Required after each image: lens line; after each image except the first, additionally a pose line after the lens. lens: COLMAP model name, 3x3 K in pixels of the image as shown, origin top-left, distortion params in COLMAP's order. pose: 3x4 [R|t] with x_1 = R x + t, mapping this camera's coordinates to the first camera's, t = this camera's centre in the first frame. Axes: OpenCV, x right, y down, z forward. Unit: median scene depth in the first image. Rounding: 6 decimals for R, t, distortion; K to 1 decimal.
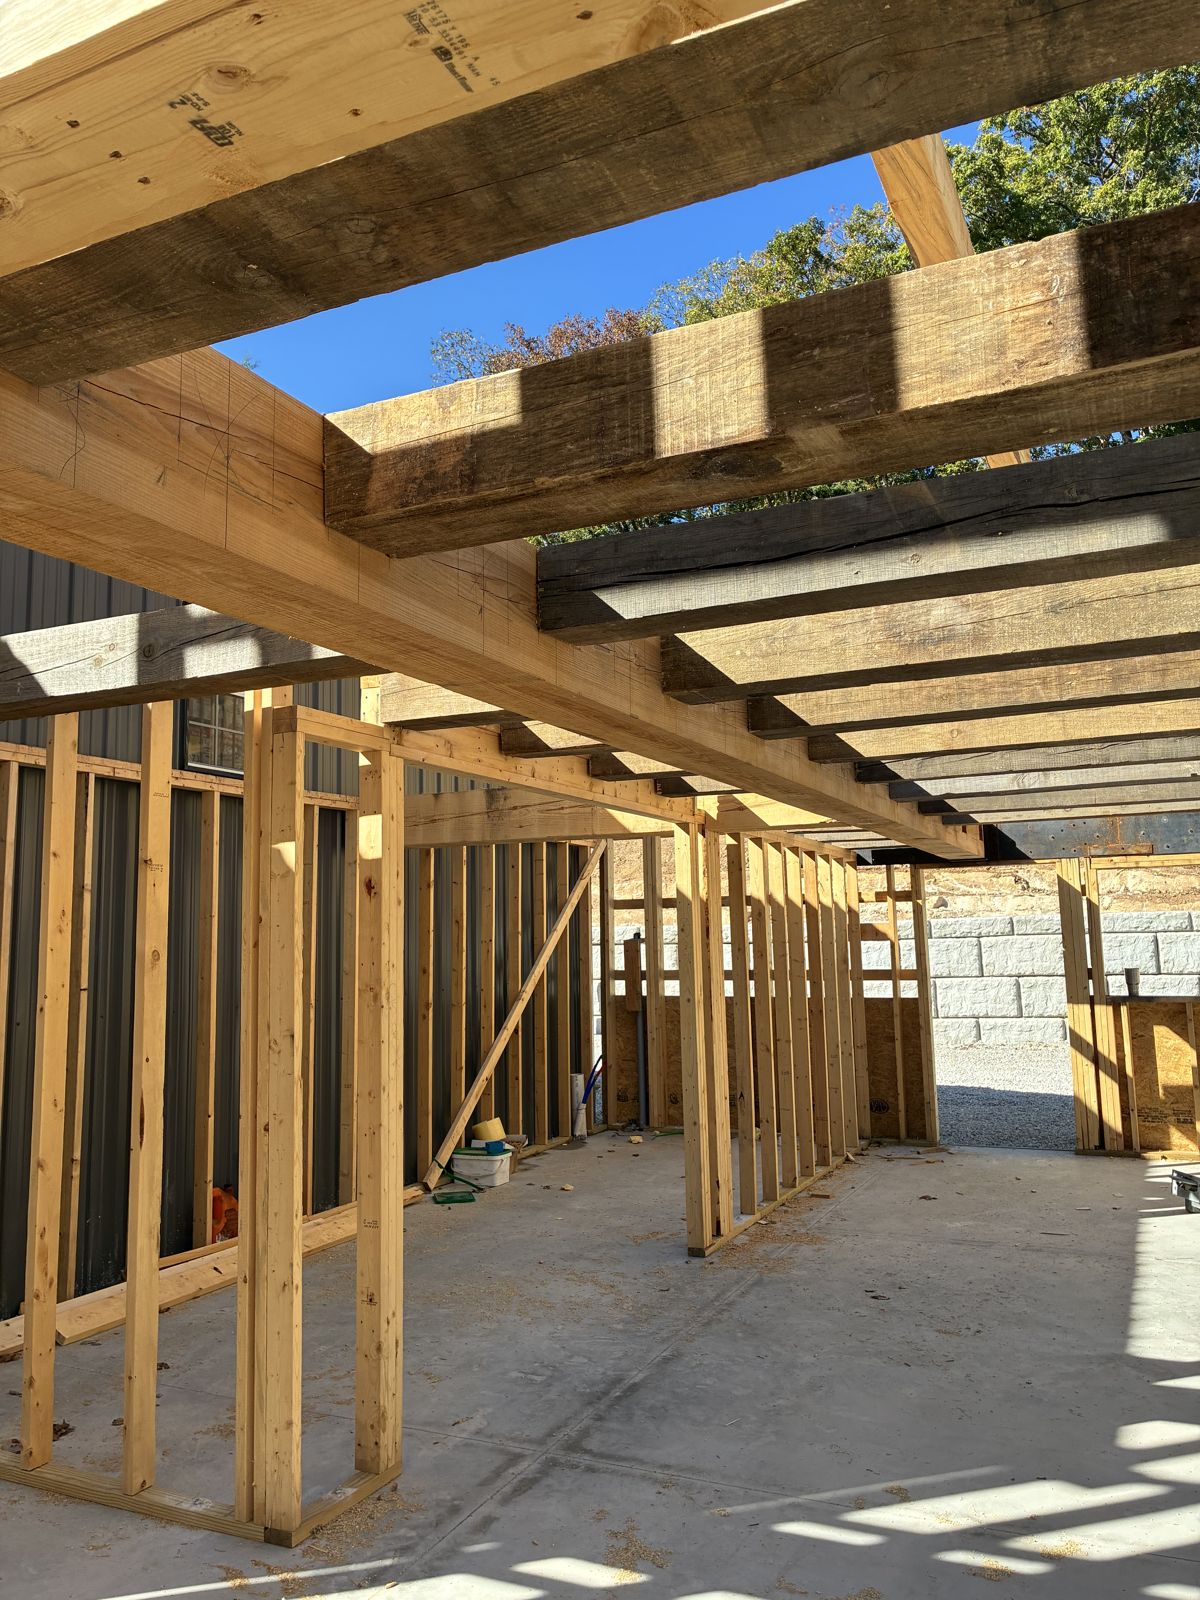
lens RADIAL K [[1183.6, 0, 600.0], [0, 1183.6, 800.0], [0, 0, 1]] dist [0.005194, -0.001094]
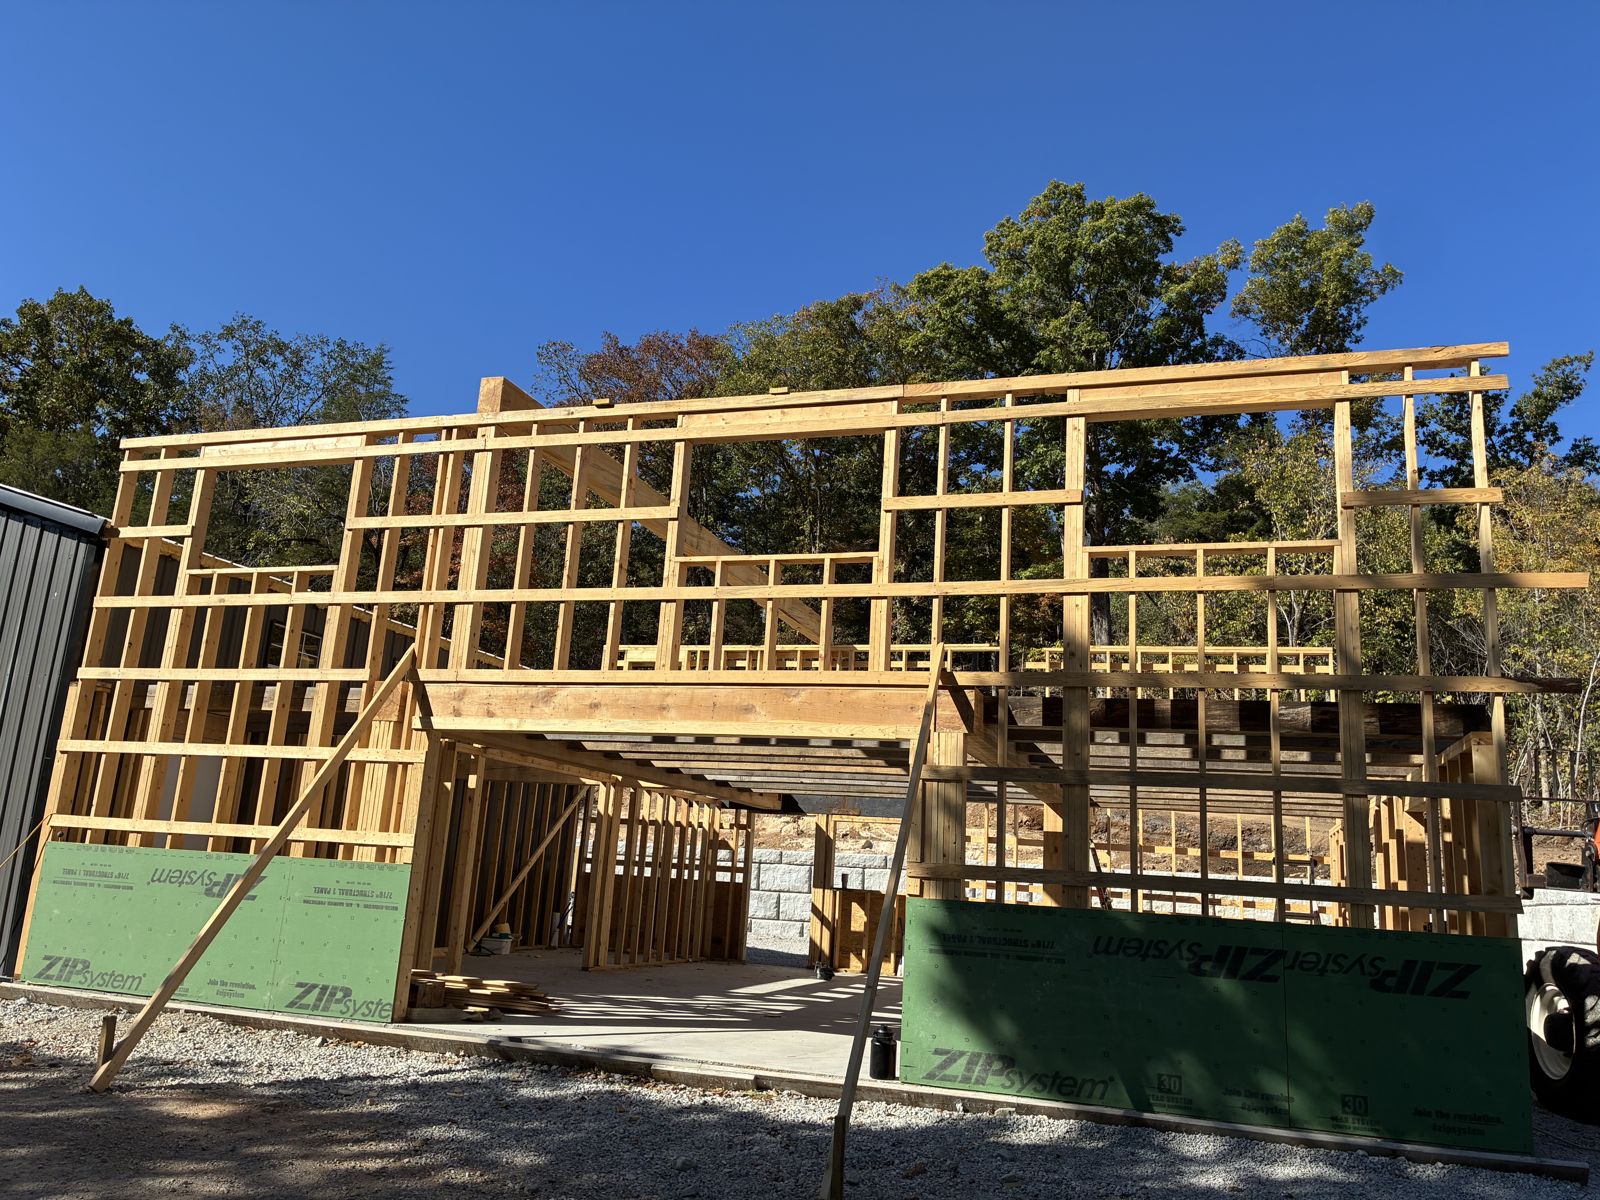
lens RADIAL K [[1183.6, 0, 800.0], [0, 1183.6, 600.0], [0, 0, 1]] dist [0.005194, -0.001094]
pose [[0.989222, 0.105326, 0.101719, 0.124653], [-0.093413, 0.988902, -0.115525, -0.070923], [-0.112758, 0.104778, 0.988083, -0.955684]]
